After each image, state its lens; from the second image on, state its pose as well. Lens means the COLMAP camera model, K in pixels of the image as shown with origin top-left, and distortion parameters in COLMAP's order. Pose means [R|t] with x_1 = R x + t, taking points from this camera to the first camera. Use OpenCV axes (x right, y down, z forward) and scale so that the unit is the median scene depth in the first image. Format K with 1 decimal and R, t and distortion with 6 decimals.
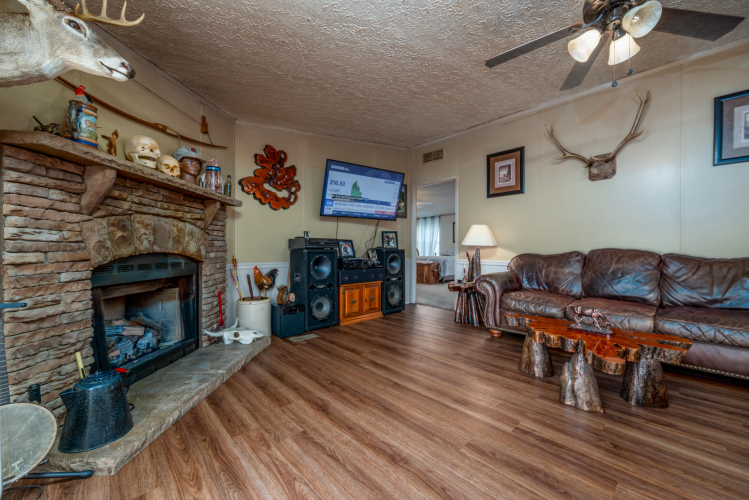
lens RADIAL K [[295.7, 0, 374.5], [0, 295.7, 250.0], [0, 0, 1]] dist [-0.002003, -0.000118]
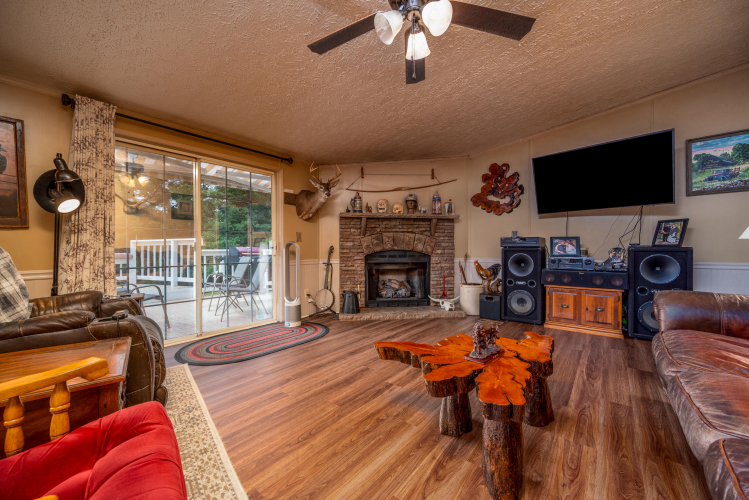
lens RADIAL K [[295.7, 0, 374.5], [0, 295.7, 250.0], [0, 0, 1]] dist [-0.002003, -0.000118]
pose [[0.138004, 0.001055, -0.990431, 0.890445], [-0.000941, 0.999999, 0.000934, 0.005965], [0.990431, 0.000803, 0.138004, 0.377093]]
